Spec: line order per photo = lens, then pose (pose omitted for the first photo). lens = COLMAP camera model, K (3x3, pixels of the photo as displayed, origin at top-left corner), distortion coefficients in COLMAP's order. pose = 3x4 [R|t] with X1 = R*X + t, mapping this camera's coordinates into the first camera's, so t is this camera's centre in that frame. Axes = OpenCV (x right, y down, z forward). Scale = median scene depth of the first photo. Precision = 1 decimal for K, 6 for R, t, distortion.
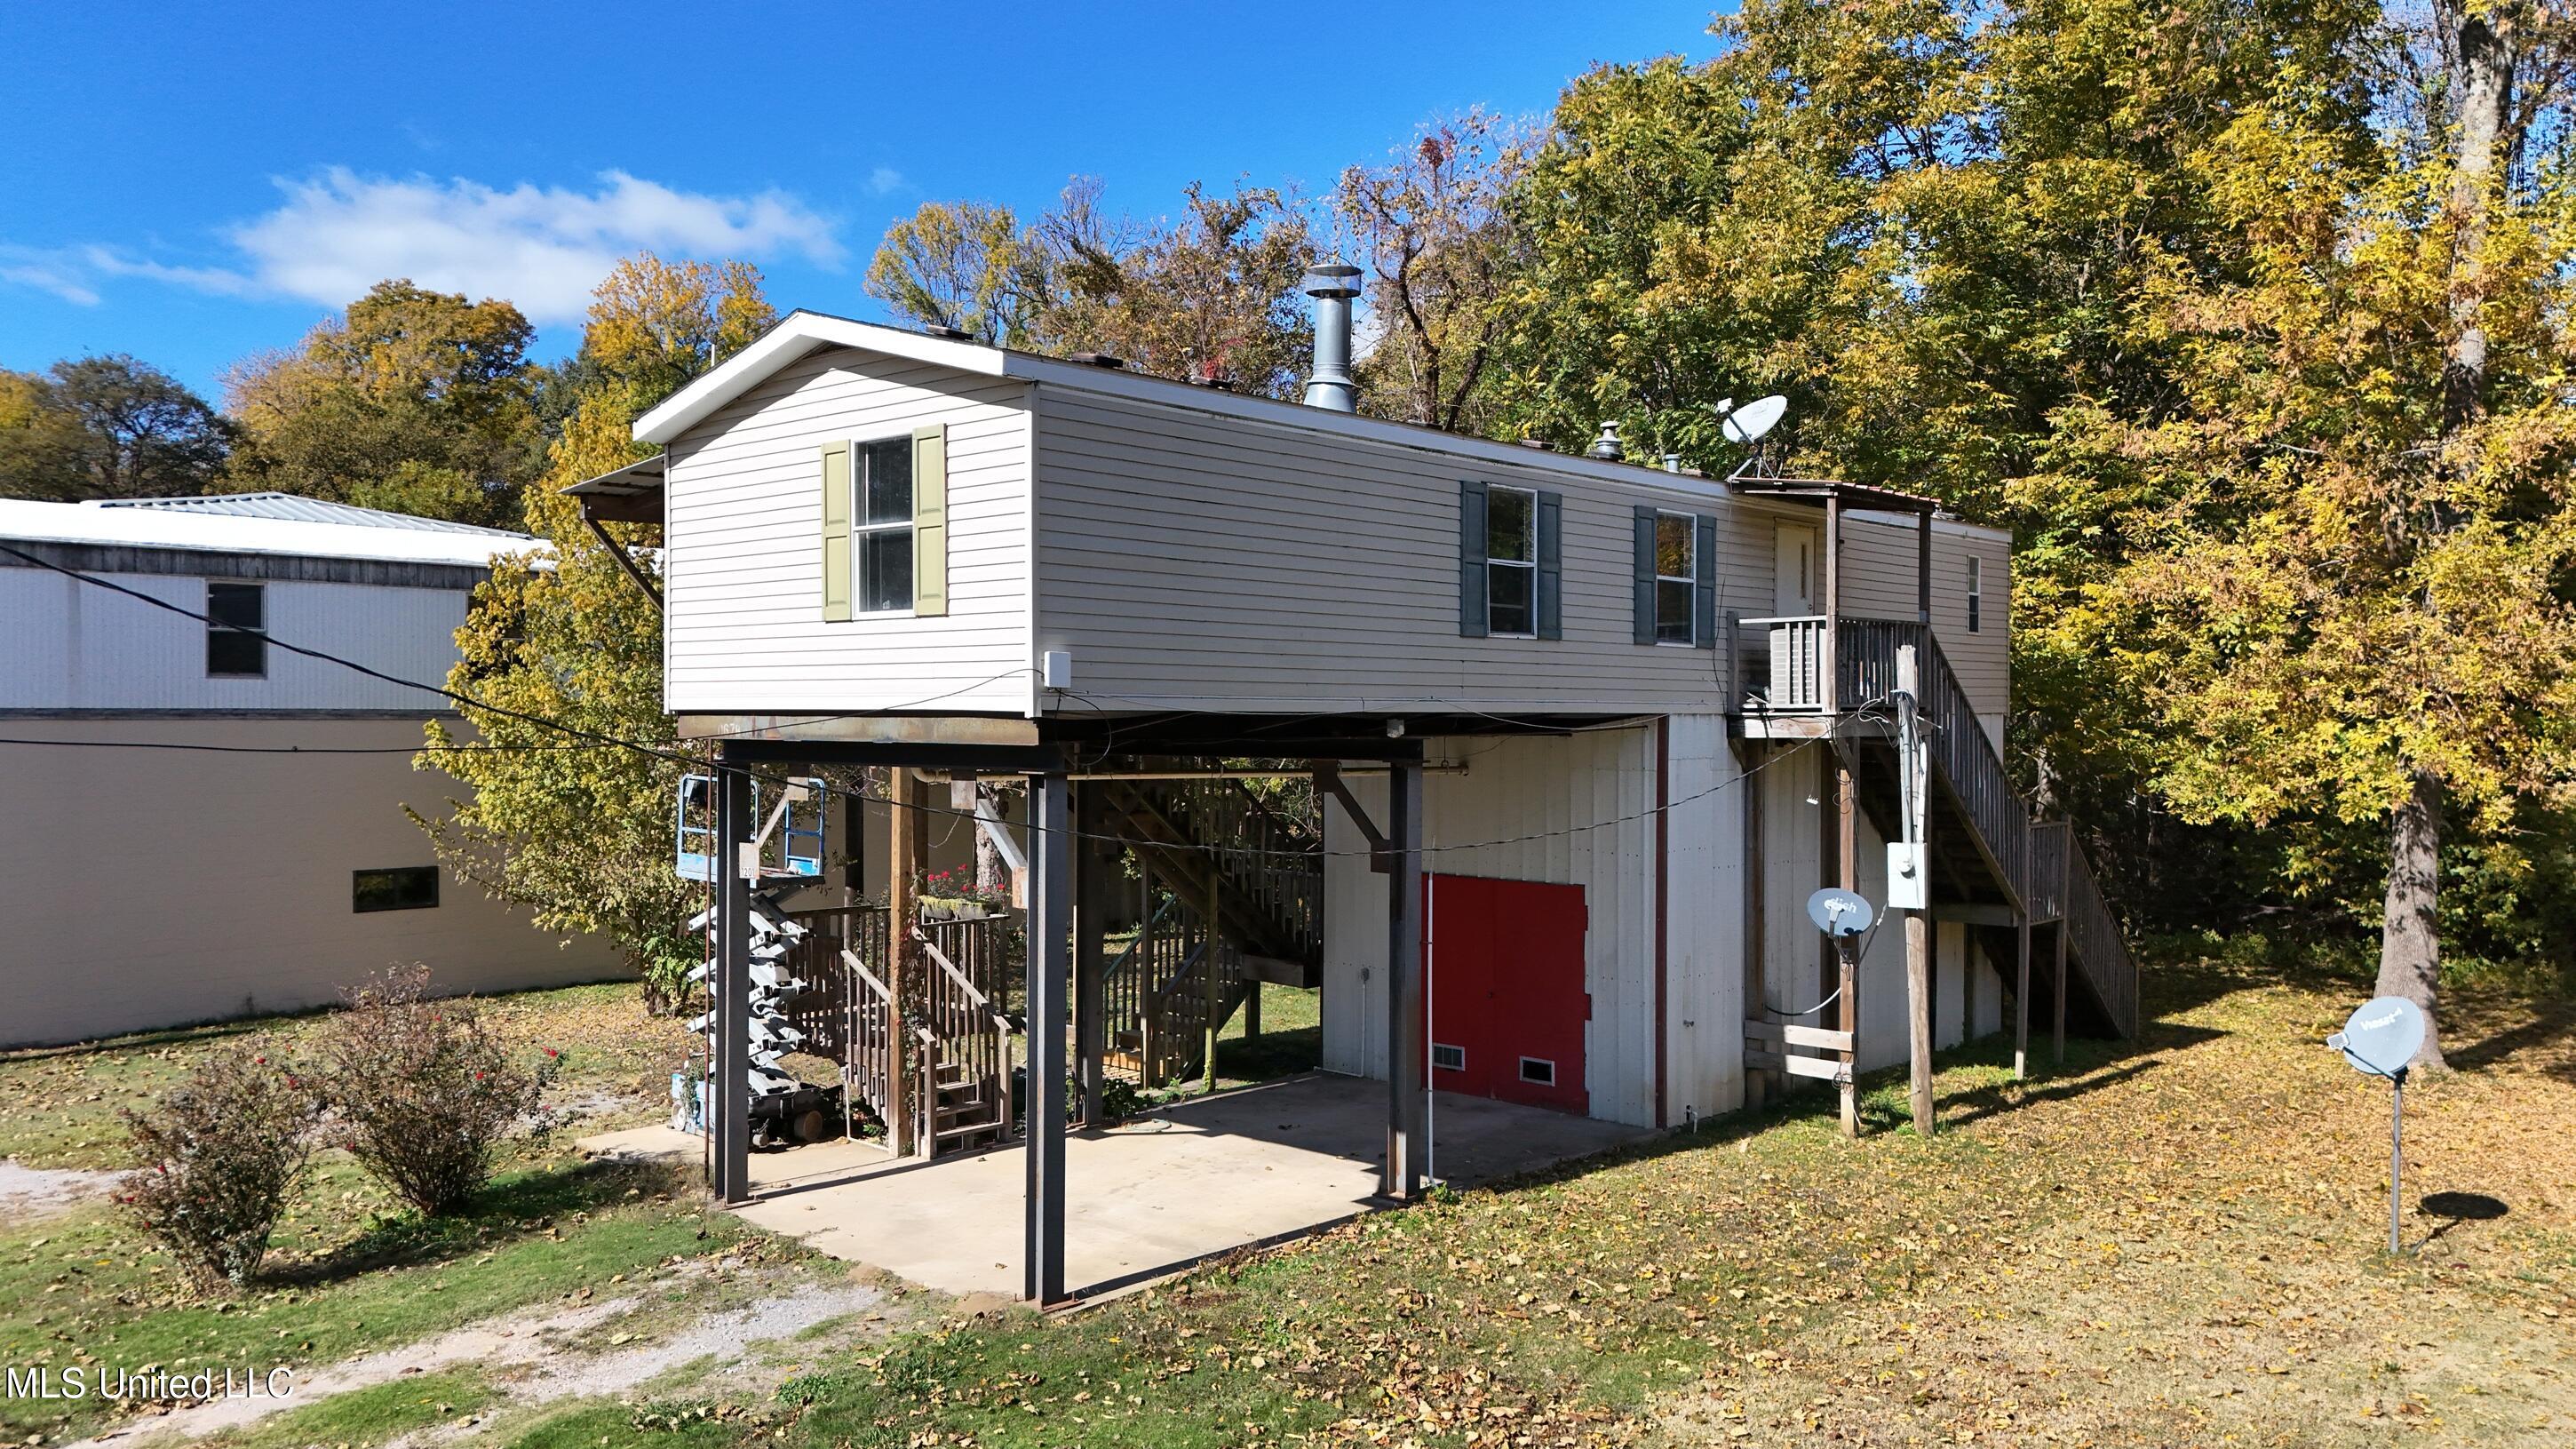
lens RADIAL K [[1878.3, 0, 1293.5], [0, 1878.3, 723.4], [0, 0, 1]] dist [0.065268, -0.052319]
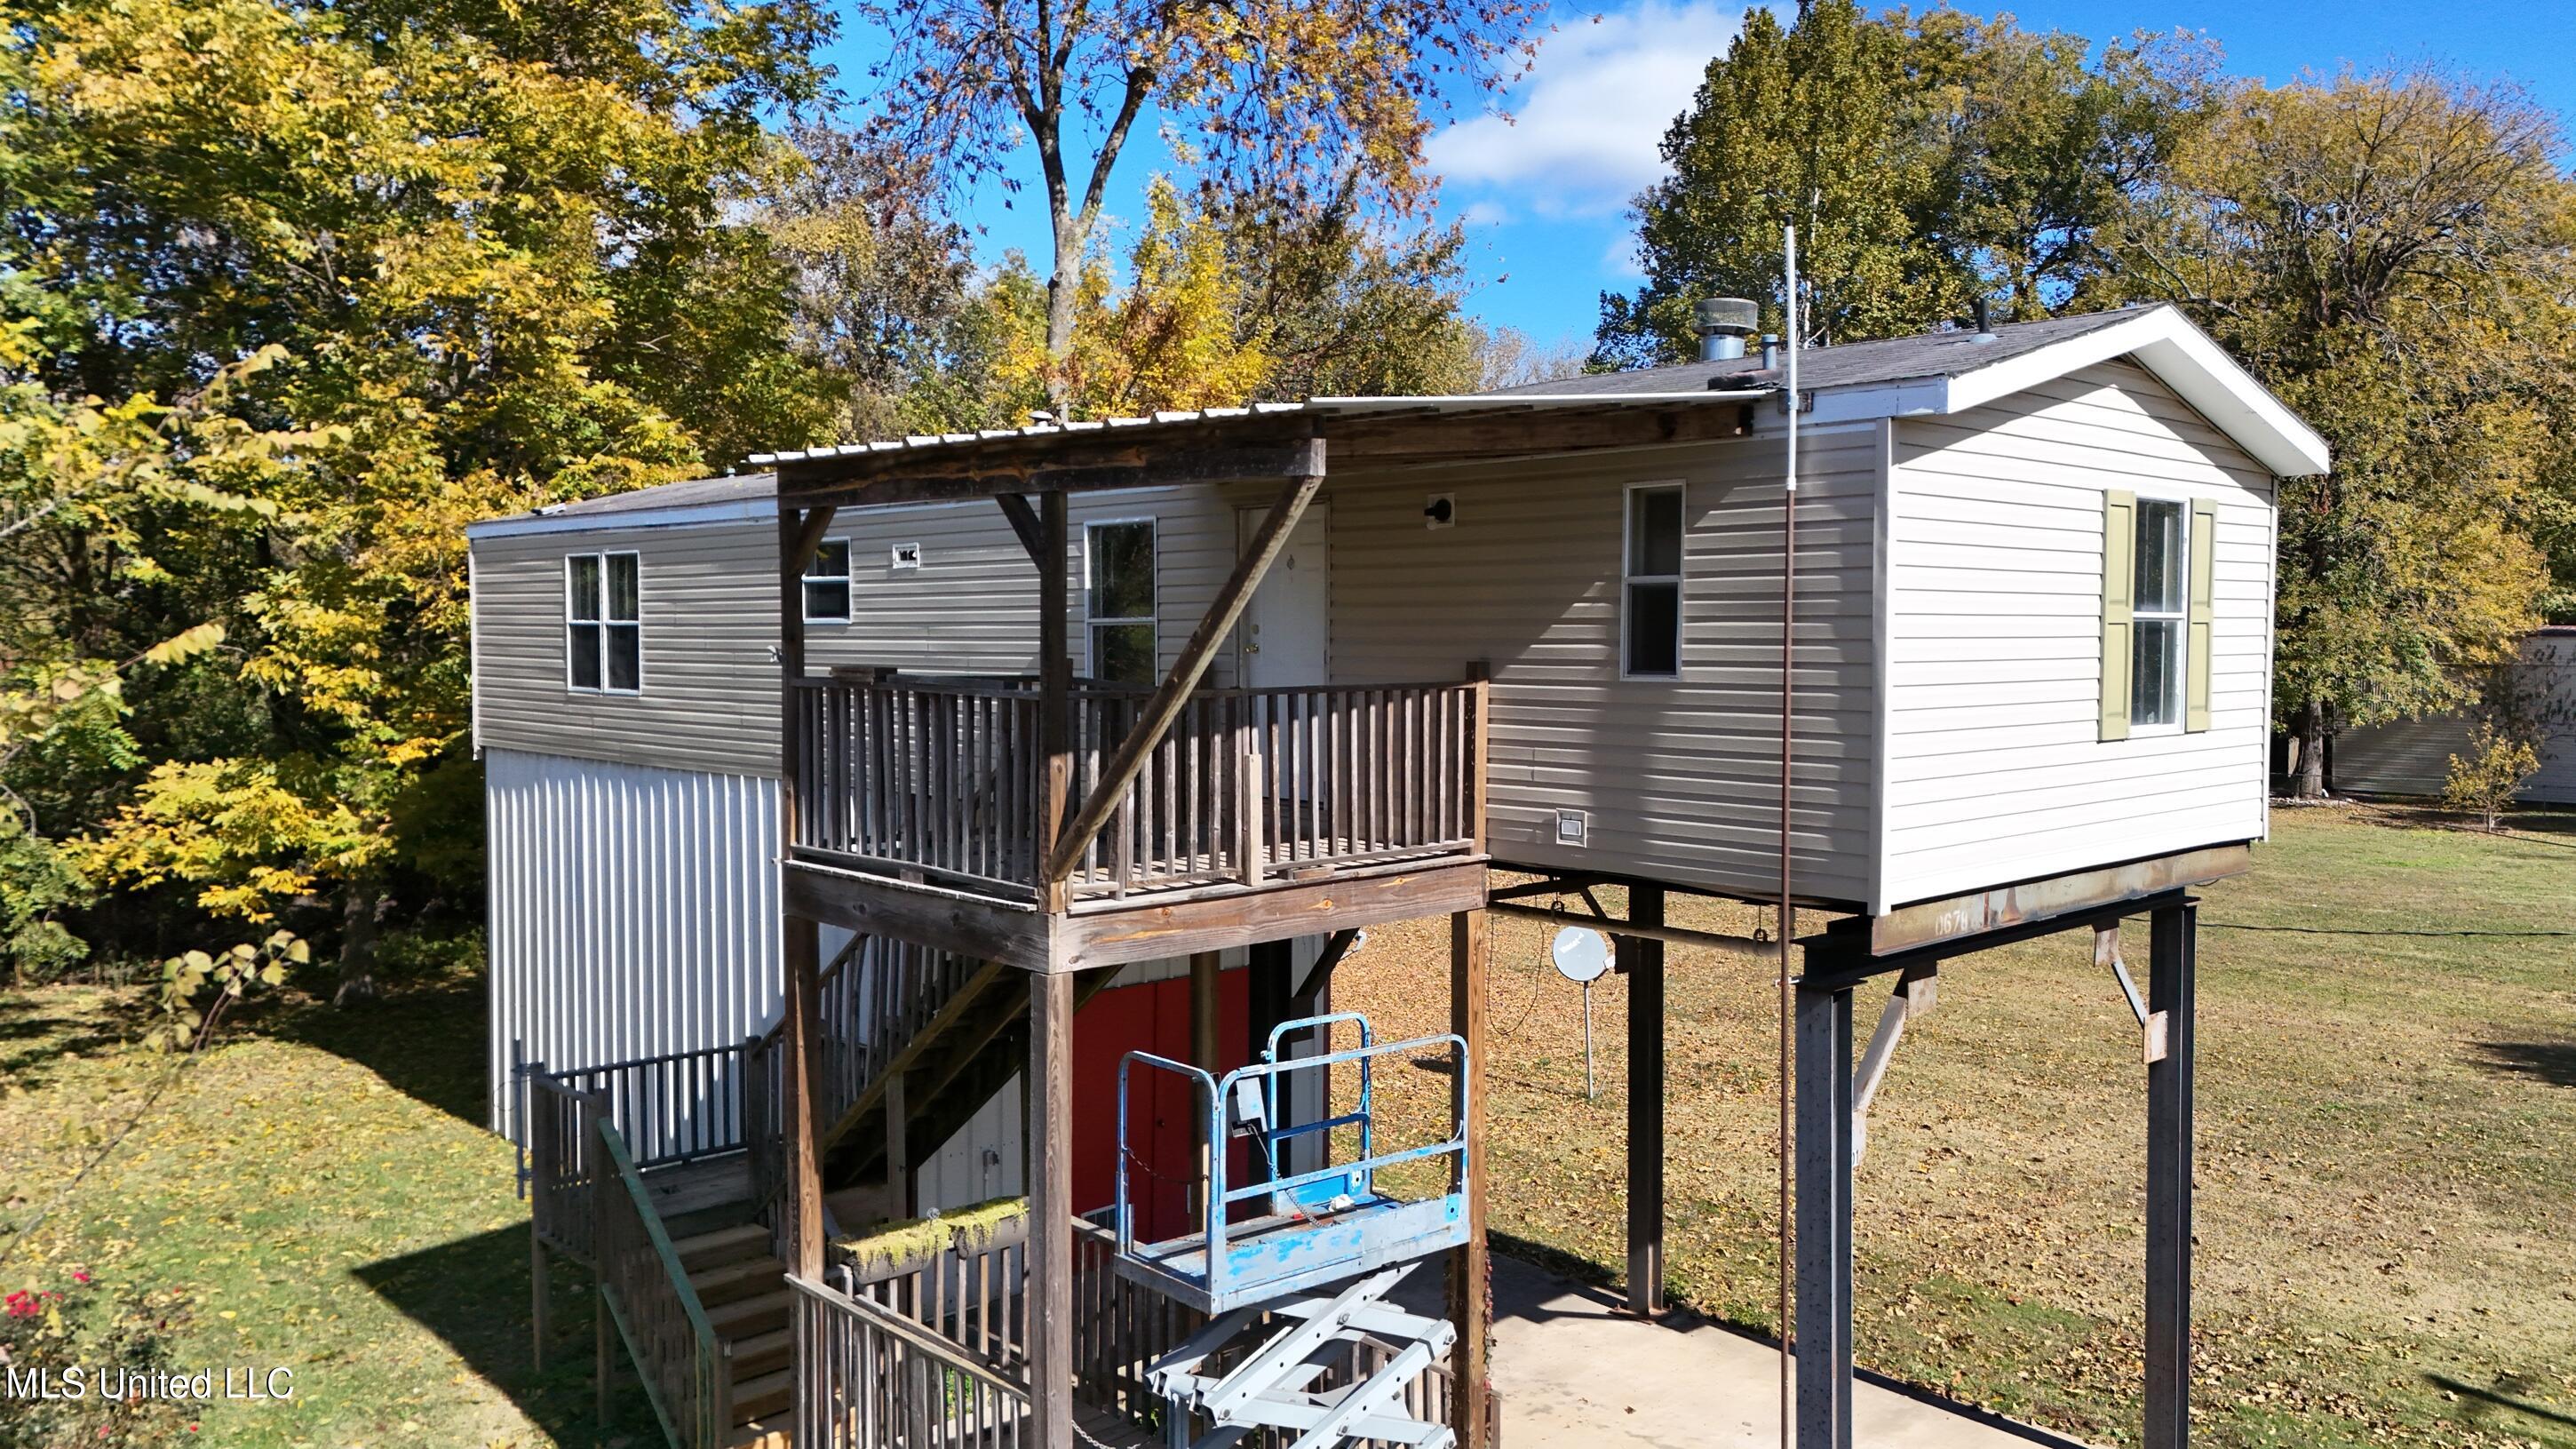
lens RADIAL K [[1878.3, 0, 1293.5], [0, 1878.3, 723.4], [0, 0, 1]] dist [0.065268, -0.052319]
pose [[0.064899, -0.049688, 0.996654, -0.813226], [-0.000113, 0.998759, 0.049800, -0.079774], [-0.997892, -0.003344, 0.064813, 1.046764]]
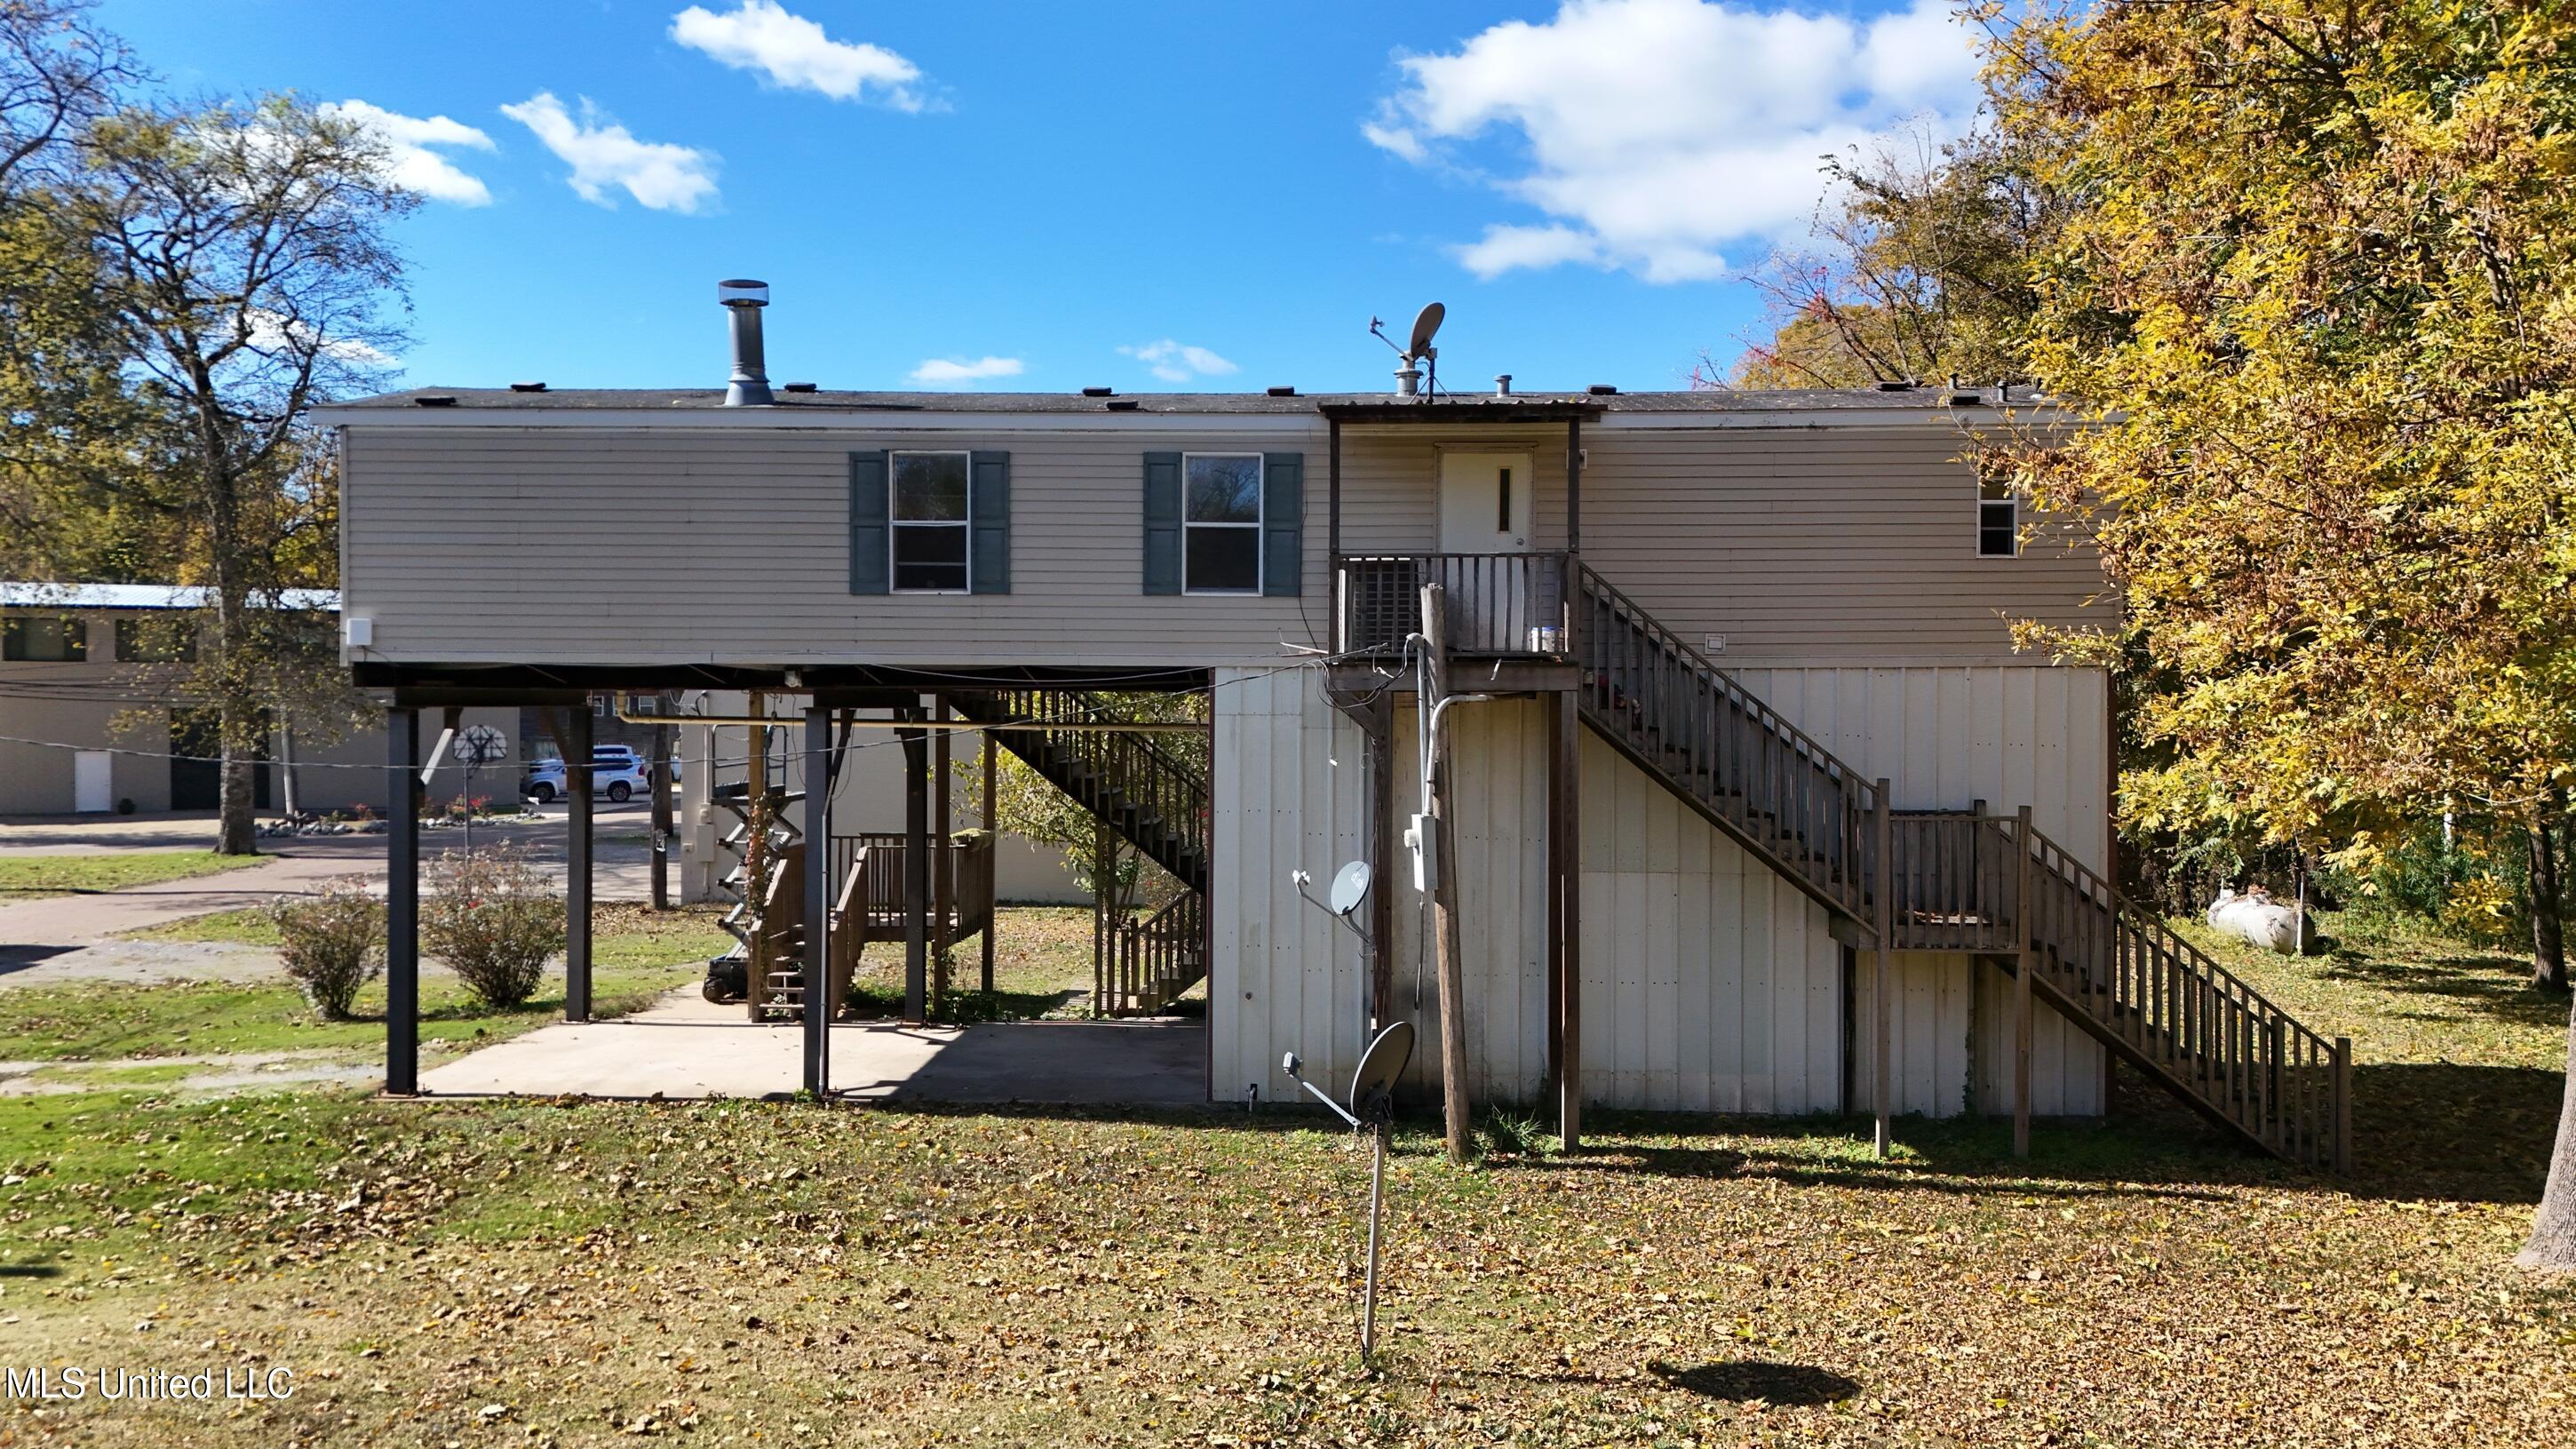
lens RADIAL K [[1878.3, 0, 1293.5], [0, 1878.3, 723.4], [0, 0, 1]] dist [0.065268, -0.052319]
pose [[0.664646, -0.000121, -0.747158, 1.023774], [-0.004432, 0.999982, -0.004105, 0.030823], [0.747145, 0.006039, 0.664633, 0.433117]]
